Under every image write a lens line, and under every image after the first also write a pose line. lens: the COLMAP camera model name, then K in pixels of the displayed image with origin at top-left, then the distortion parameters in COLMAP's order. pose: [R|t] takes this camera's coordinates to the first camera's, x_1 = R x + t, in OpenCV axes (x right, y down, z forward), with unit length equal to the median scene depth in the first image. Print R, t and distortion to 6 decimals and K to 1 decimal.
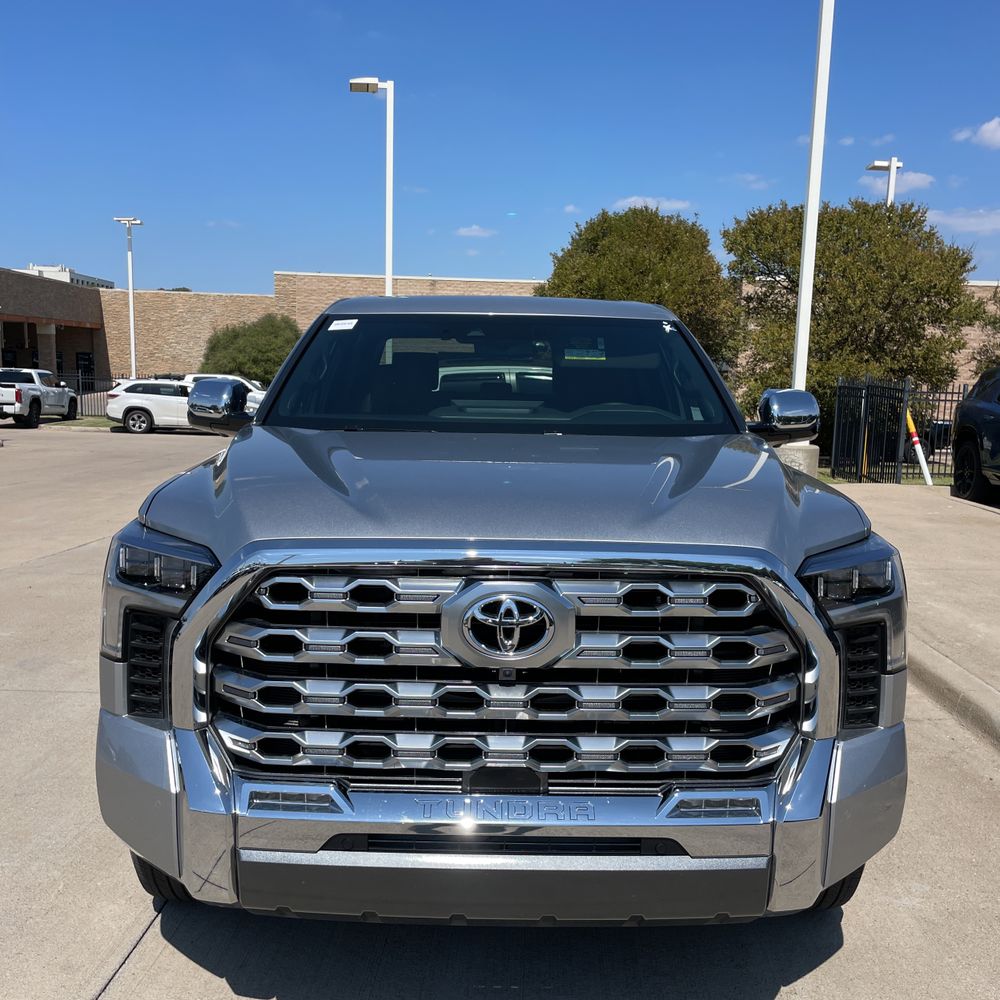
lens RADIAL K [[1017.2, 0, 495.3], [0, 1017.2, 507.2], [0, 0, 1]] dist [0.013789, 0.000000]
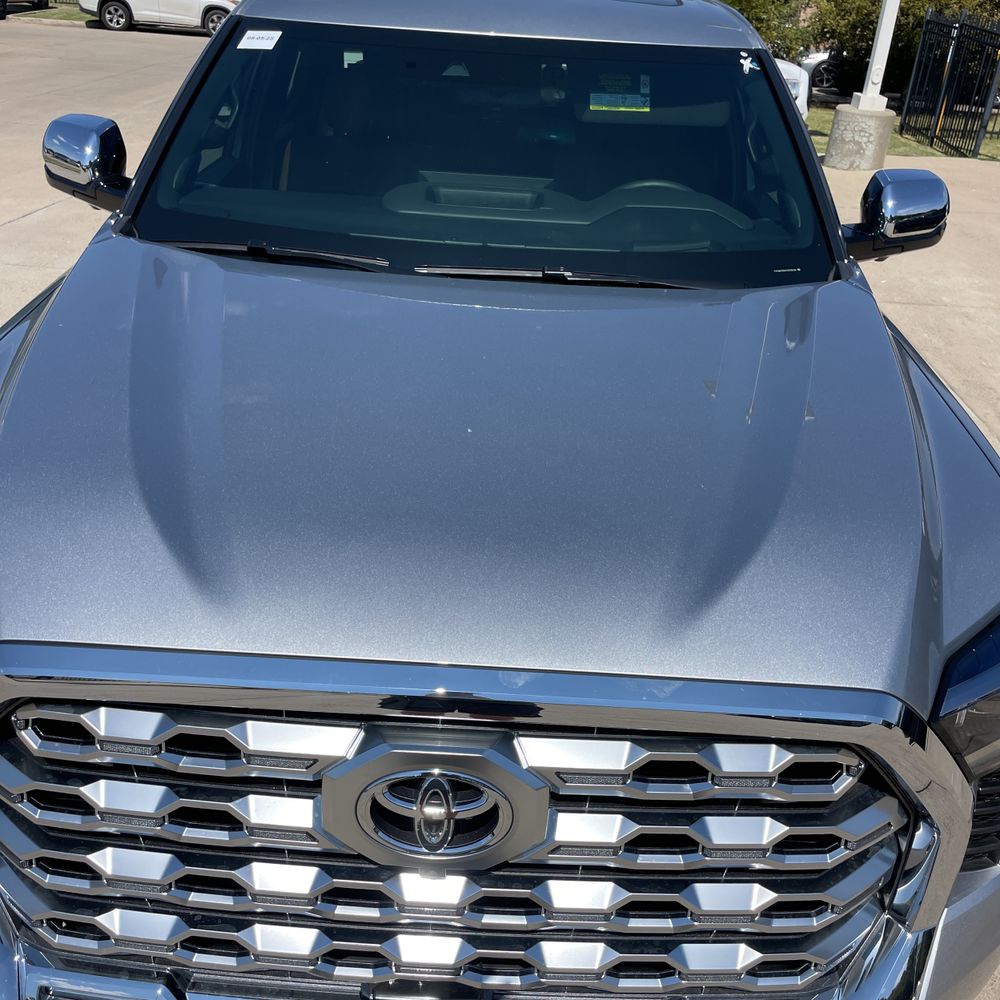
lens RADIAL K [[1017.2, 0, 506.8], [0, 1017.2, 503.9], [0, 0, 1]] dist [0.013789, 0.000000]
pose [[0.998948, 0.045830, 0.001374, 0.024645], [-0.043340, 0.934042, 0.354525, -0.140755], [0.014965, -0.354212, 0.935045, 0.275251]]
